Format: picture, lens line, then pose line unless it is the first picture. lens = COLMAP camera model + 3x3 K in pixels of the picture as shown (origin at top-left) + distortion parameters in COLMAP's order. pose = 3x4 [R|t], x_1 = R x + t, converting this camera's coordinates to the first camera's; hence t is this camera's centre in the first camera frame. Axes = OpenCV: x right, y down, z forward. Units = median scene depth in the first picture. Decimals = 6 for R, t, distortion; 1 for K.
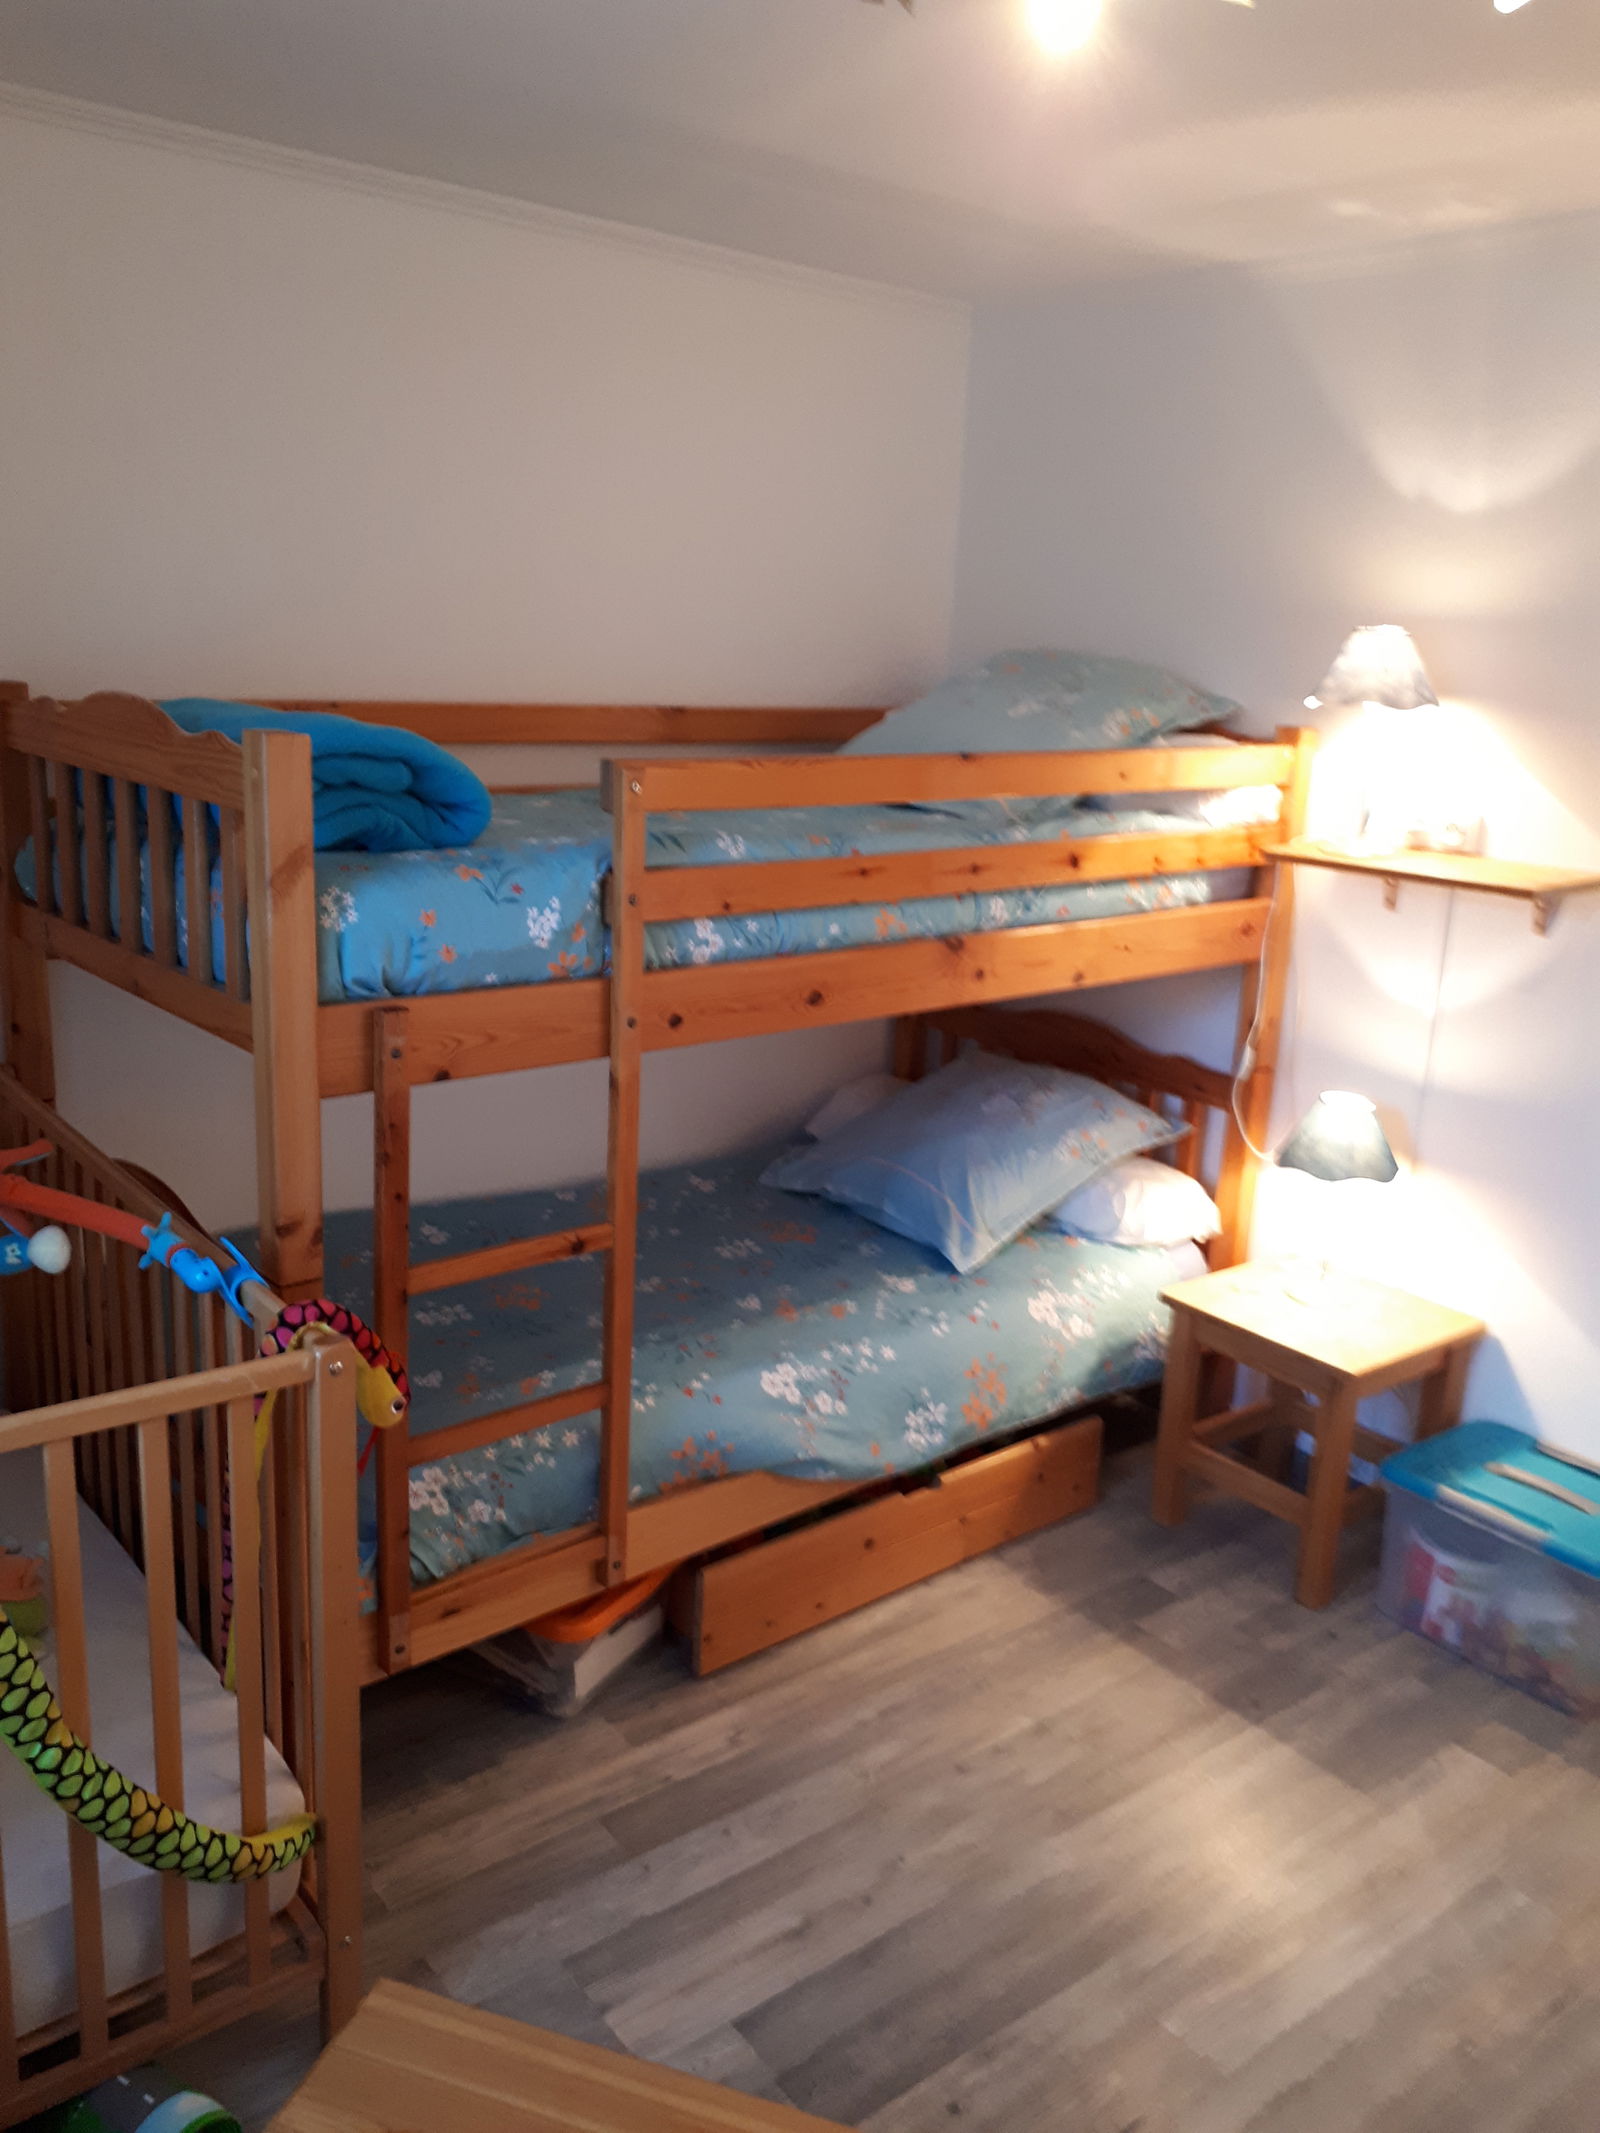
lens RADIAL K [[1684.4, 0, 785.7], [0, 1684.4, 1076.8], [0, 0, 1]] dist [-0.003958, -0.000937]
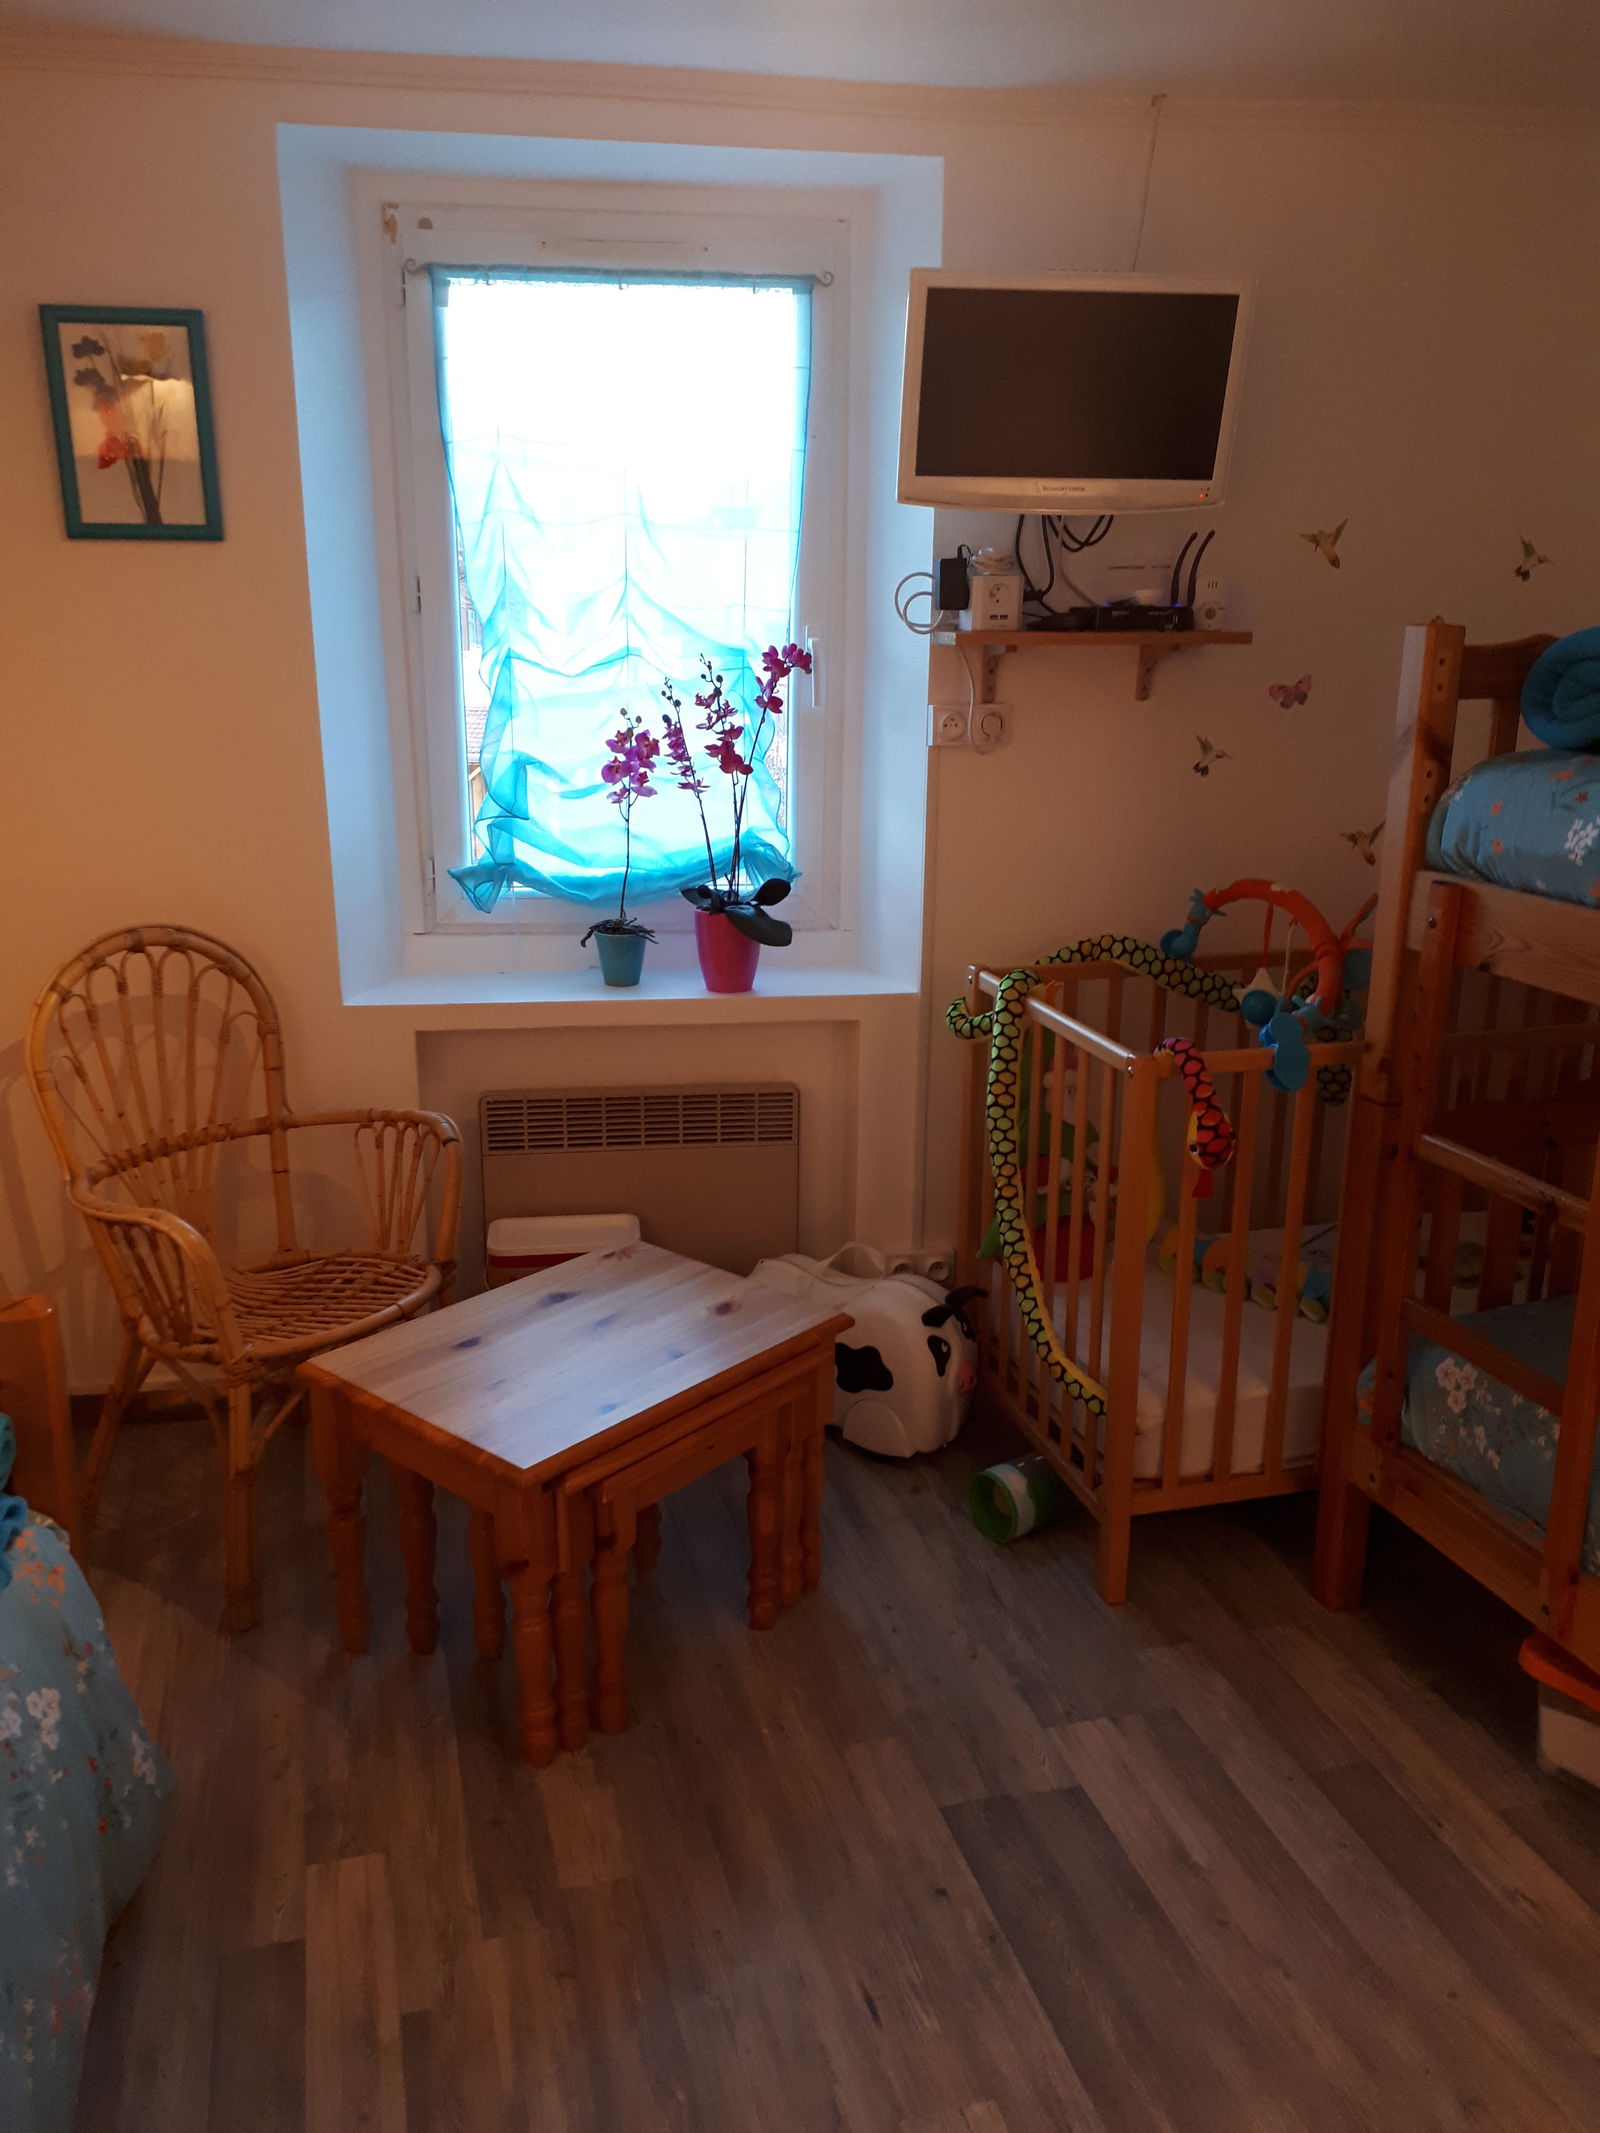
lens RADIAL K [[1684.4, 0, 785.7], [0, 1684.4, 1076.8], [0, 0, 1]] dist [-0.003958, -0.000937]
pose [[-0.391023, 0.195471, -0.899384, 0.578370], [-0.255673, 0.915657, 0.310166, -0.095276], [0.884156, 0.351230, -0.308067, 0.616870]]
